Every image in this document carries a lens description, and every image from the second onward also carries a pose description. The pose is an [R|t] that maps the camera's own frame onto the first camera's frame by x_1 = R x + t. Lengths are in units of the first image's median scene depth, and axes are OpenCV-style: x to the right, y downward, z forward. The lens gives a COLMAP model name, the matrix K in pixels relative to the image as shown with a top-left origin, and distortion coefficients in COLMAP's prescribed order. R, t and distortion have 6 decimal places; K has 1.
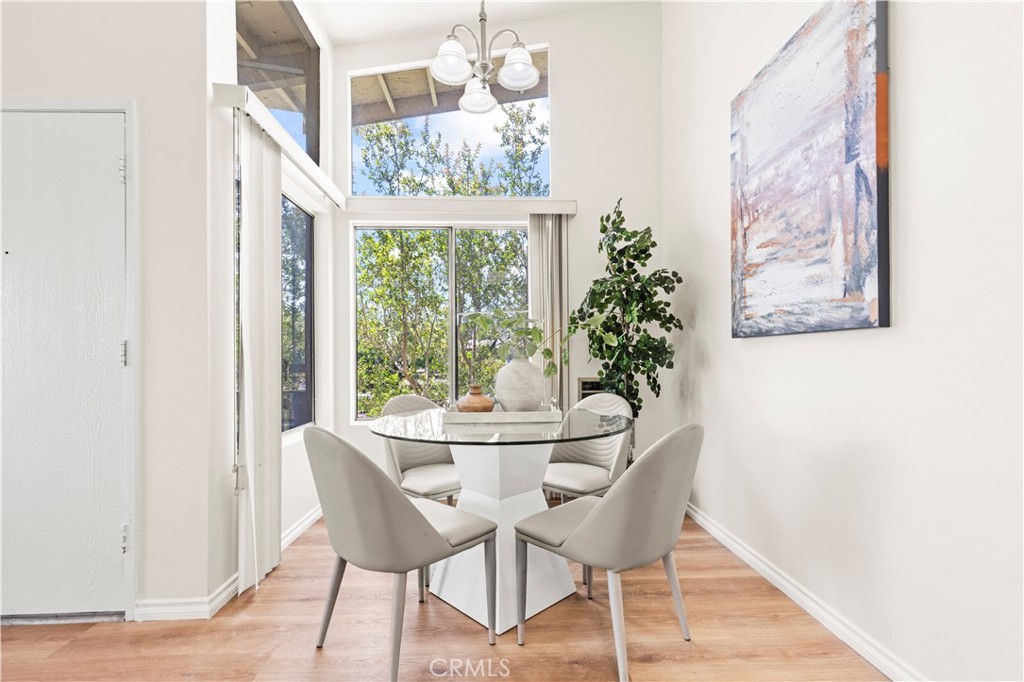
lens RADIAL K [[469.2, 0, 501.2], [0, 469.2, 350.8], [0, 0, 1]] dist [0.003218, 0.000215]
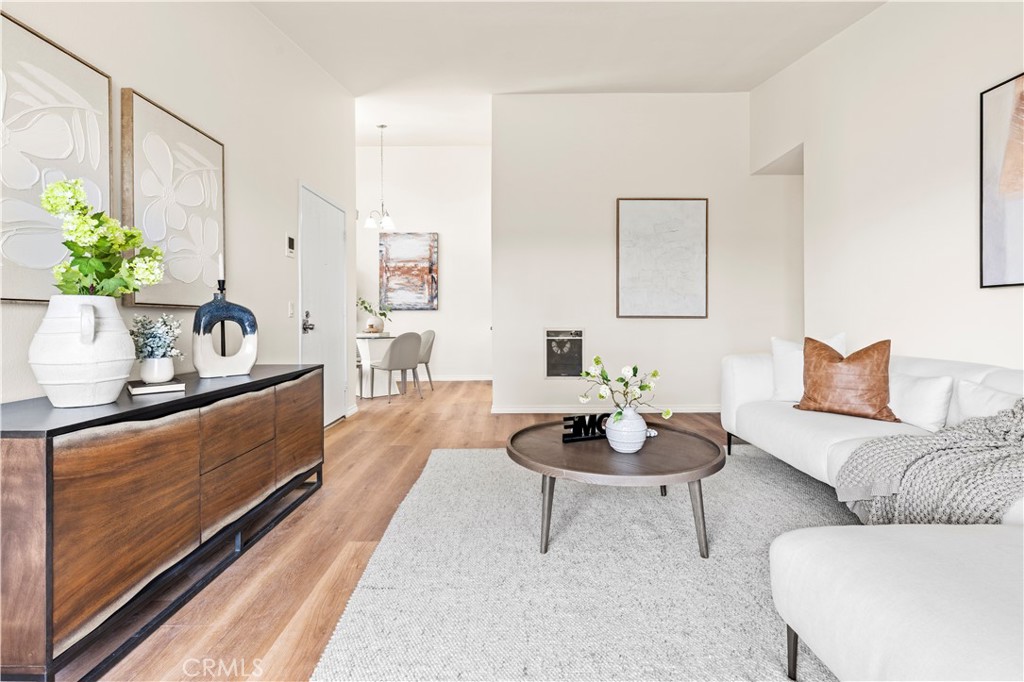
lens RADIAL K [[469.2, 0, 499.8], [0, 469.2, 320.6], [0, 0, 1]] dist [0.003218, 0.000215]
pose [[0.059421, 0.008227, 0.998199, -3.207967], [-0.011909, 0.999901, -0.007532, 0.070635], [-0.998162, -0.011440, 0.059513, 0.037682]]
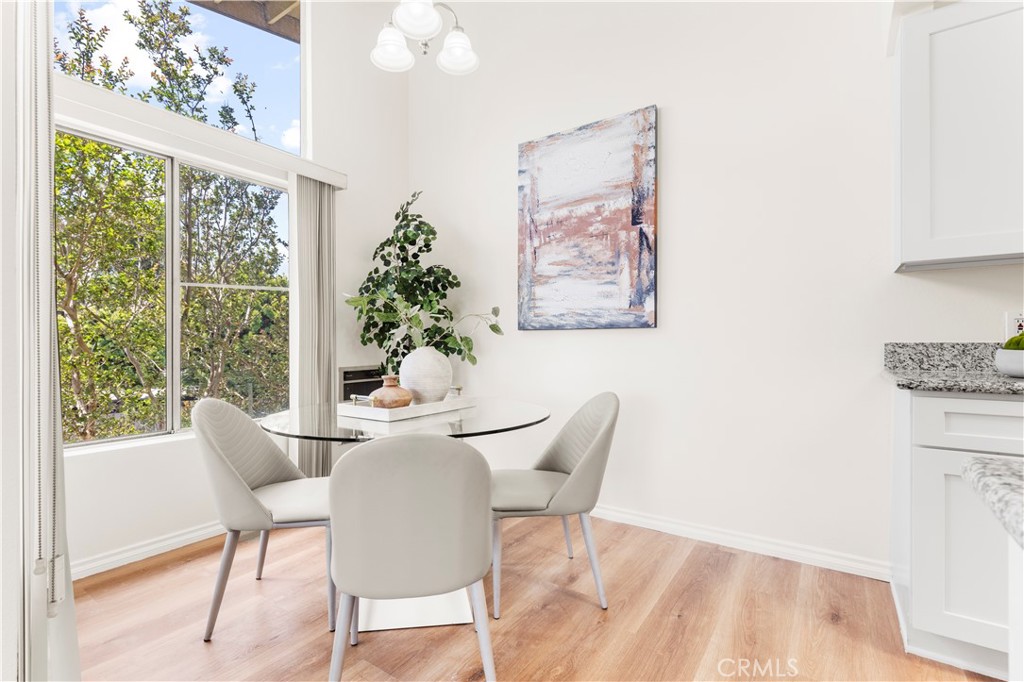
lens RADIAL K [[469.2, 0, 529.0], [0, 469.2, 343.7], [0, 0, 1]] dist [0.003218, 0.000215]
pose [[0.582242, 0.007051, 0.812985, -0.669091], [-0.014797, 0.999889, 0.001925, 0.008732], [-0.812881, -0.013151, 0.582281, 0.294985]]
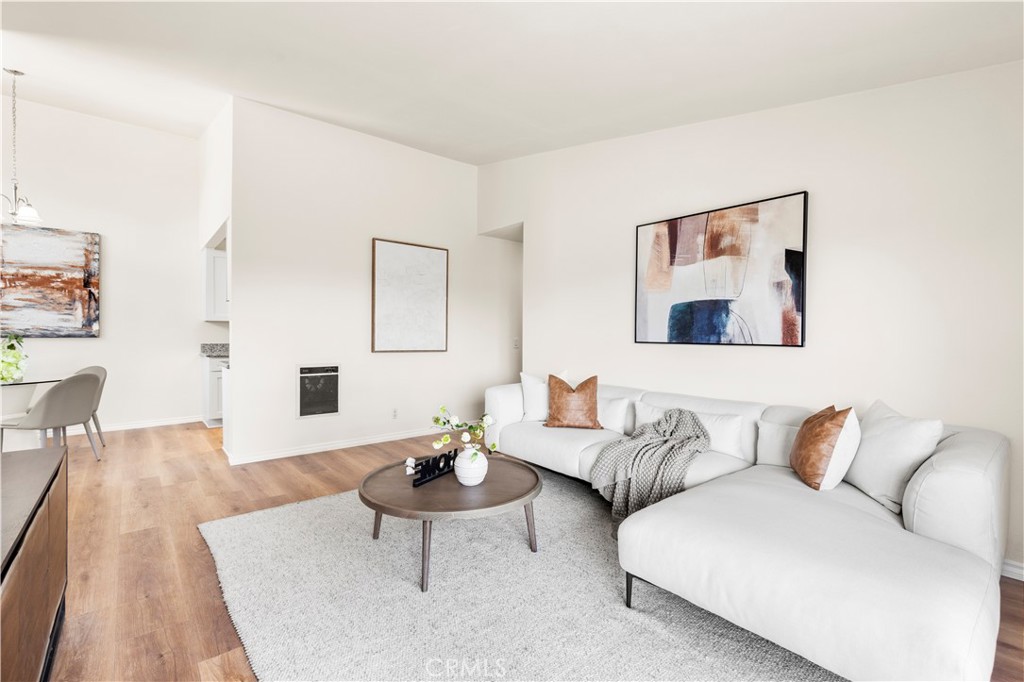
lens RADIAL K [[469.2, 0, 510.0], [0, 469.2, 337.6], [0, 0, 1]] dist [0.003218, 0.000215]
pose [[-0.605106, 0.002014, 0.796142, -3.206538], [-0.009437, 0.999908, -0.009702, -0.034273], [-0.796089, -0.013384, -0.605031, 0.521919]]
